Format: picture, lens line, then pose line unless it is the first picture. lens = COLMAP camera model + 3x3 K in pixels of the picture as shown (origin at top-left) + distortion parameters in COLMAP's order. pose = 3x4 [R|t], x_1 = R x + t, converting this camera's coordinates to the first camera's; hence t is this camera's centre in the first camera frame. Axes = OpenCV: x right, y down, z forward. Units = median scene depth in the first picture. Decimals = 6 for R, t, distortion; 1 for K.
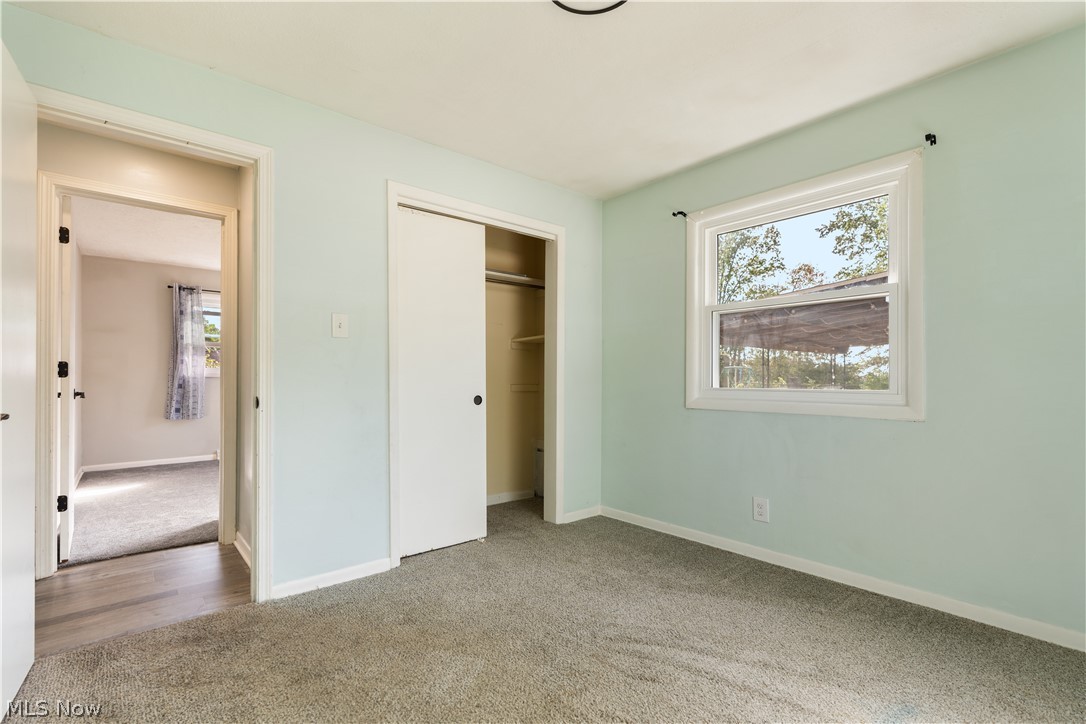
lens RADIAL K [[492.2, 0, 543.0], [0, 492.2, 382.8], [0, 0, 1]] dist [-0.001481, -0.000013]
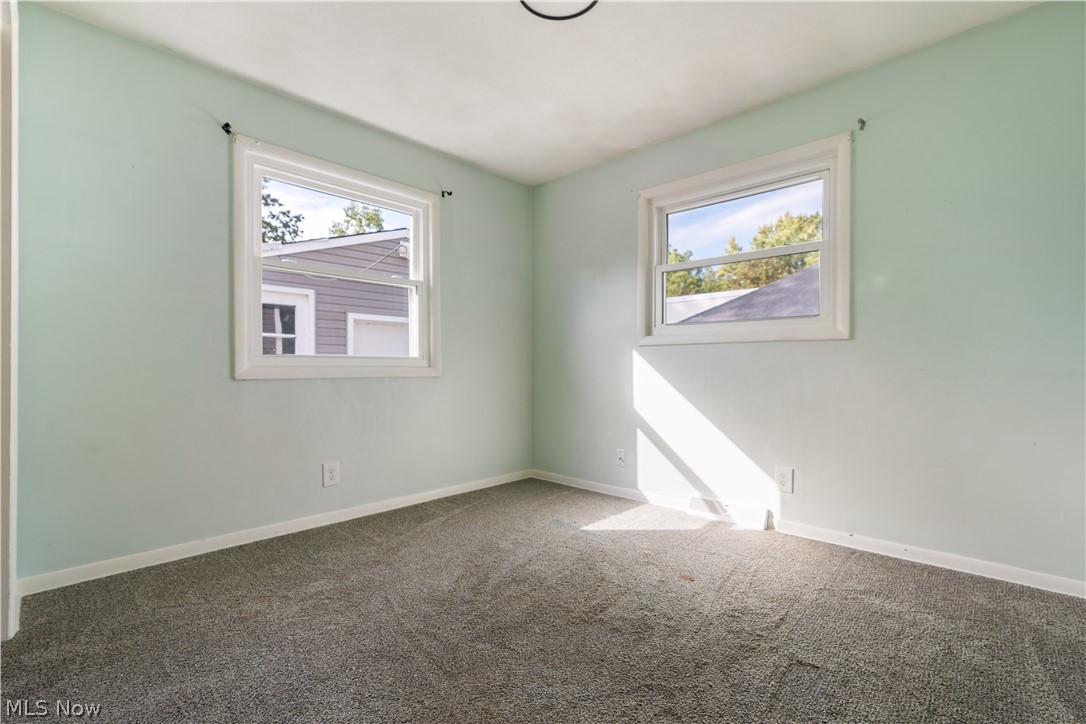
lens RADIAL K [[497.6, 0, 547.1], [0, 497.6, 364.3], [0, 0, 1]] dist [-0.001906, 0.000803]
pose [[-0.111187, -0.003926, 0.993792, -0.637647], [-0.000096, 0.999992, 0.003939, 0.027224], [-0.993800, 0.000343, -0.111186, 0.683656]]
